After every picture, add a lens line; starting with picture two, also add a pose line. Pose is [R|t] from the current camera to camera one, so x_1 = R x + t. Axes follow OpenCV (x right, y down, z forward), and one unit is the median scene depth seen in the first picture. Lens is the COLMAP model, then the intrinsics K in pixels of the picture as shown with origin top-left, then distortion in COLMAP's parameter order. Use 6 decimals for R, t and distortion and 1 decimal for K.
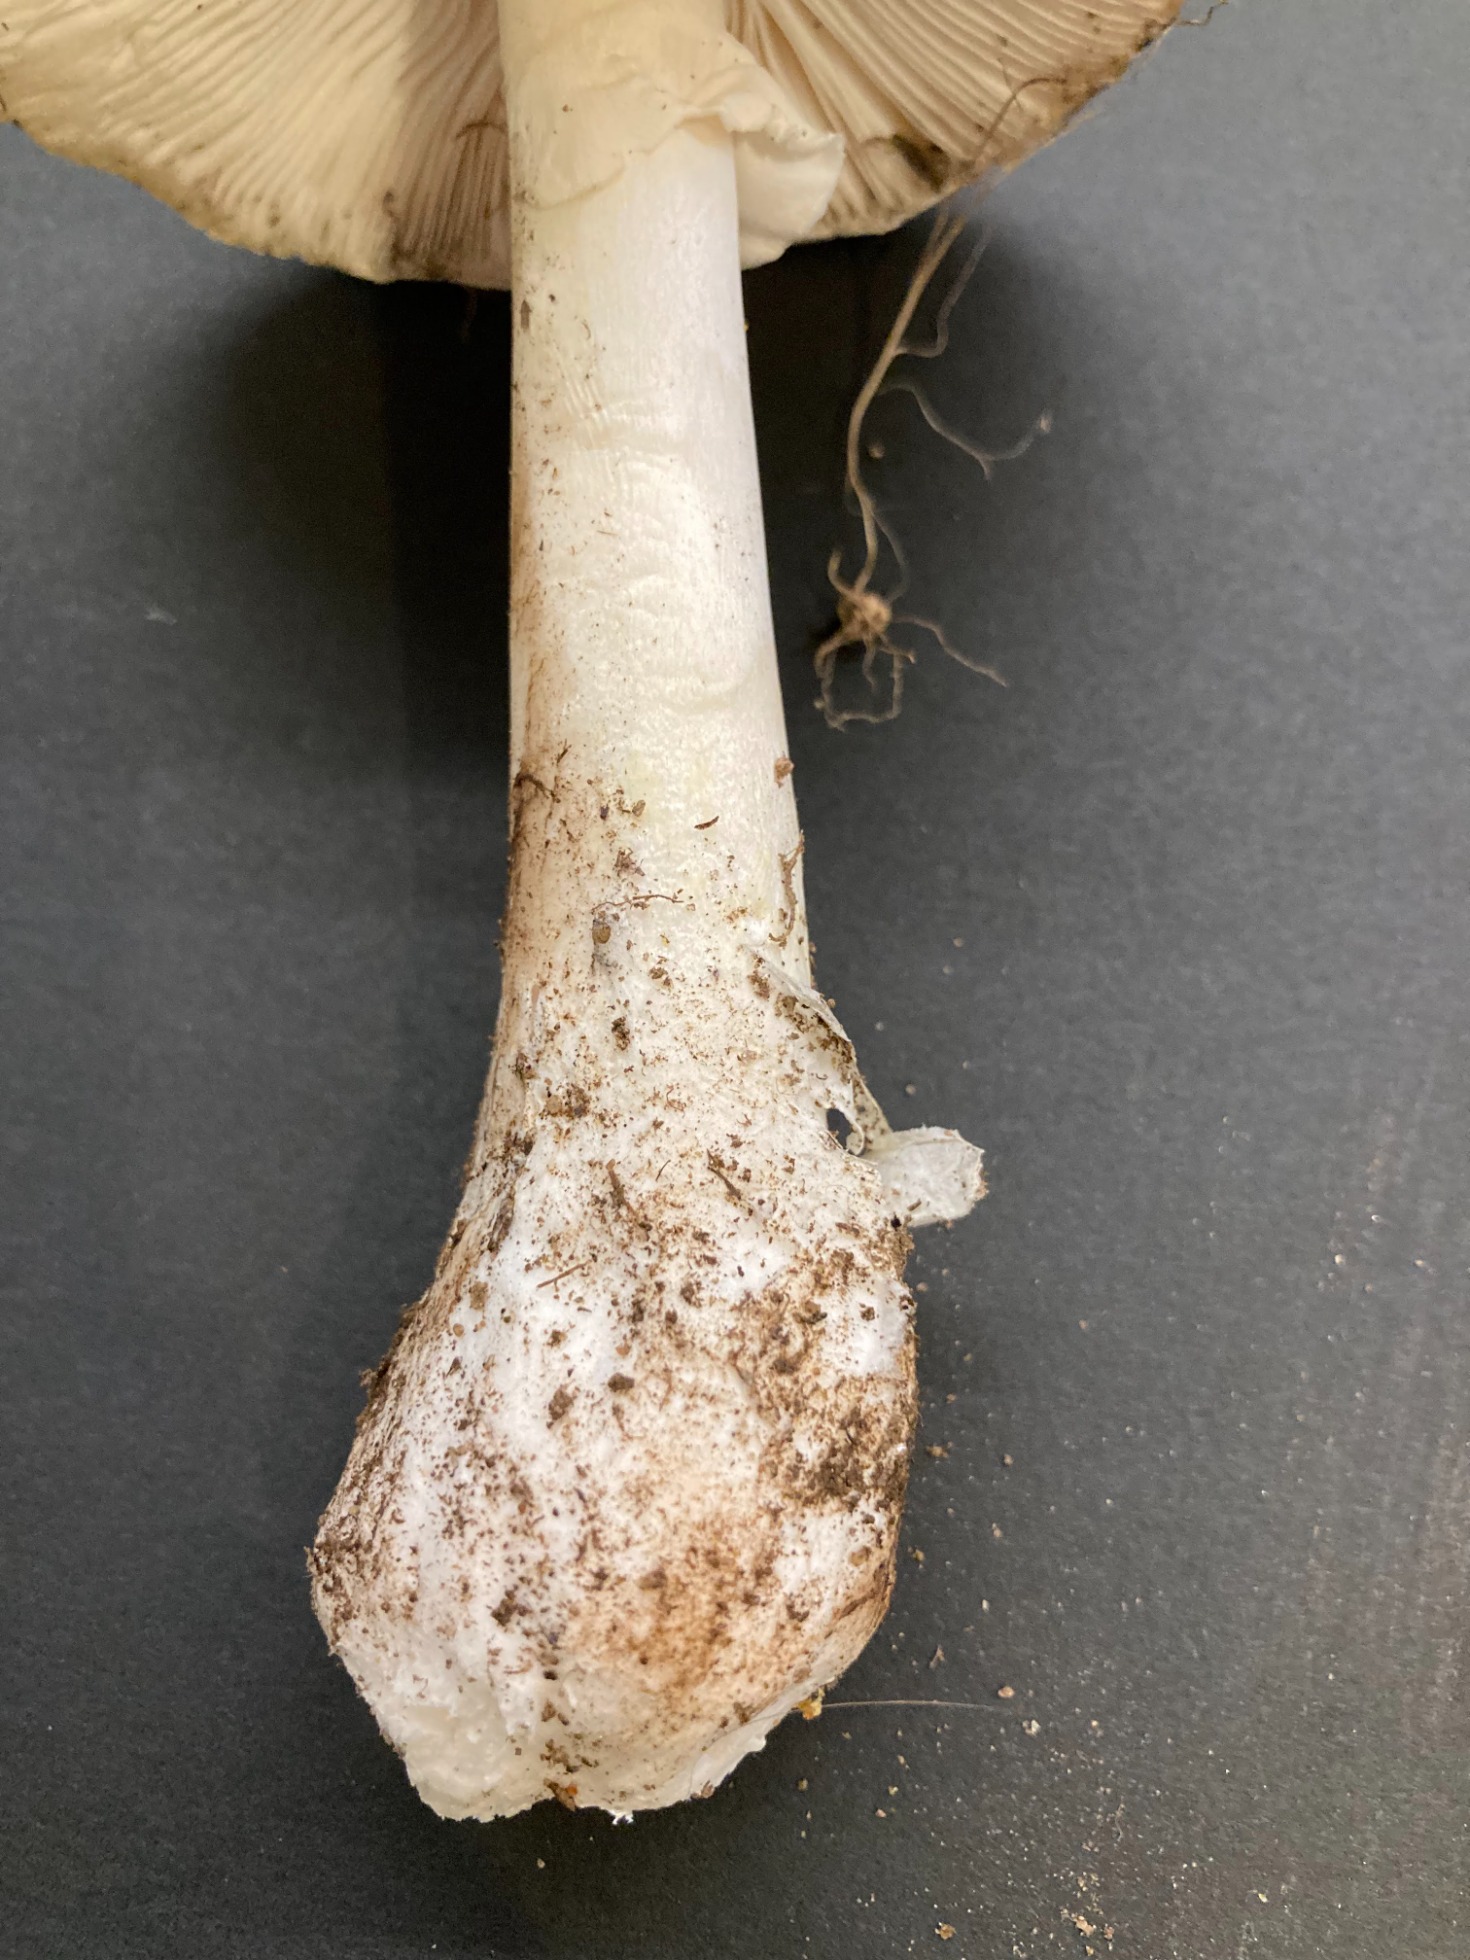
lens RADIAL K [[1661.0, 0, 745.8], [0, 1661.0, 987.9], [0, 0, 1]] dist [0.000741, -0.038671]
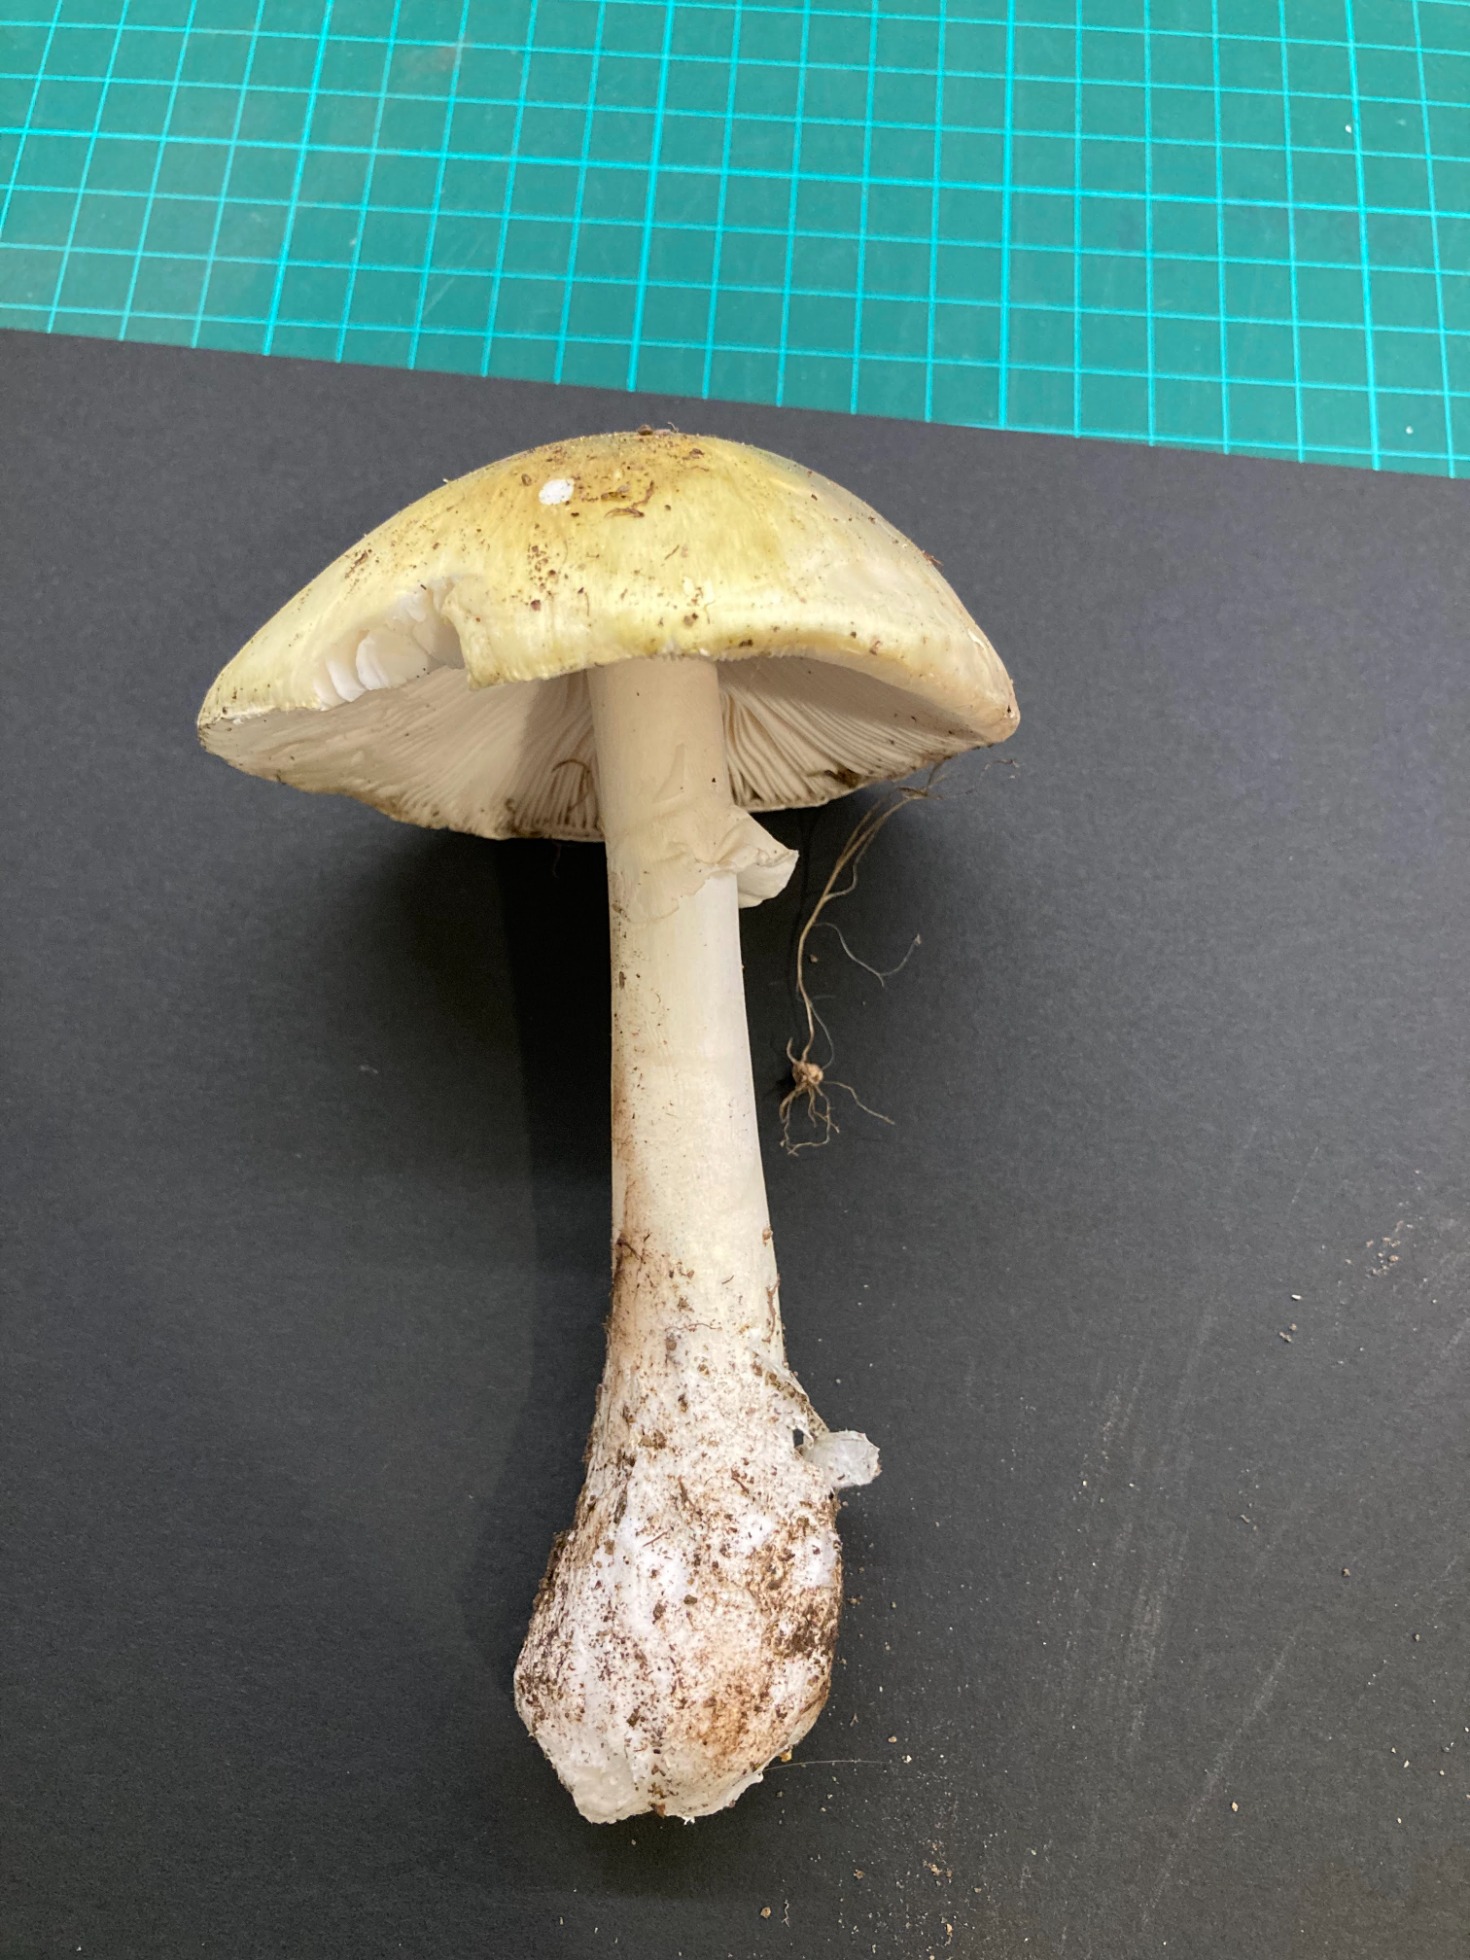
lens RADIAL K [[1637.0, 0, 735.0], [0, 1637.0, 980.0], [0, 0, 1]] dist [0.002639, 0.003734]
pose [[0.999278, -0.005978, 0.037523, -0.076777], [0.005031, 0.999668, 0.025277, -0.452306], [-0.037662, -0.025070, 0.998976, -0.758845]]
